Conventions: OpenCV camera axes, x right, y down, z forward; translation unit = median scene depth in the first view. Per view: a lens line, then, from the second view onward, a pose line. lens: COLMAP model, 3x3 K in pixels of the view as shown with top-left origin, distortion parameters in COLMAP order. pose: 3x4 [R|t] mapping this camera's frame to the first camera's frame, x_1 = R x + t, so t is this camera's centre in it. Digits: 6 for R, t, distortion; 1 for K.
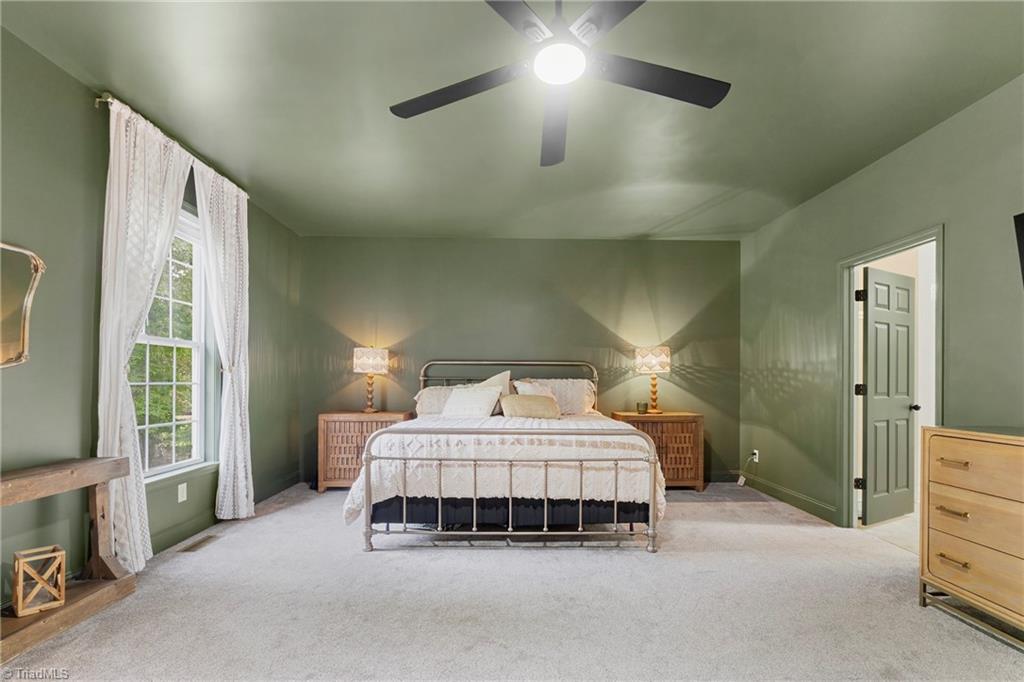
lens RADIAL K [[479.0, 0, 494.8], [0, 479.0, 382.6], [0, 0, 1]] dist [-0.009146, 0.000410]
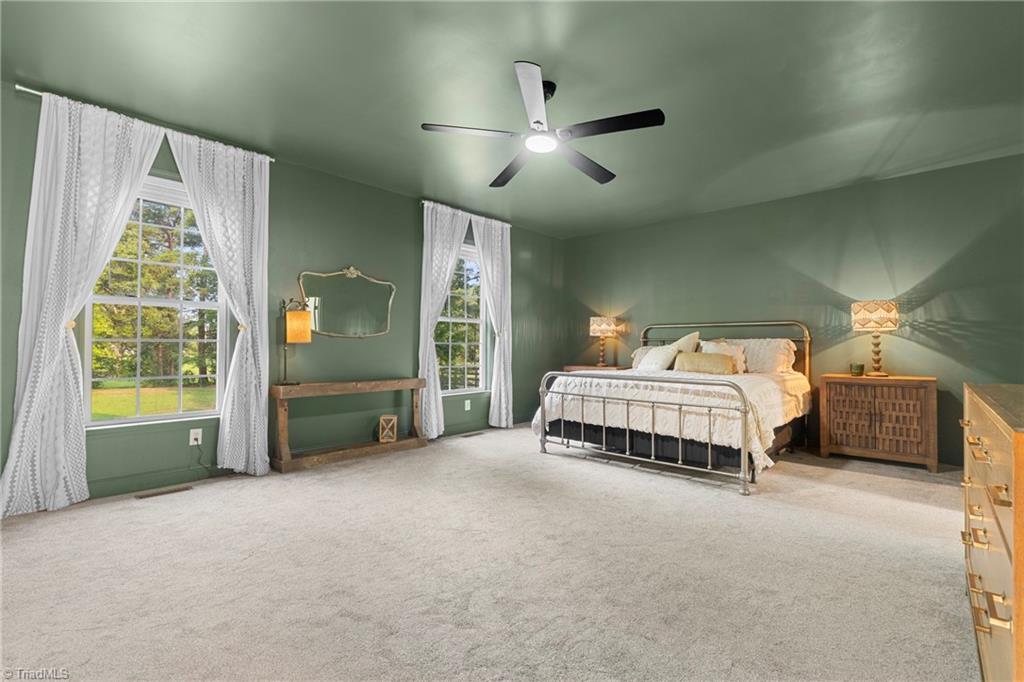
lens RADIAL K [[467.9, 0, 516.2], [0, 467.9, 340.0], [0, 0, 1]] dist [-0.001575, -0.001897]
pose [[0.722664, -0.011303, -0.691107, 0.659868], [-0.003576, 0.999792, -0.020091, 0.025079], [0.691190, 0.016990, 0.722473, -0.122417]]
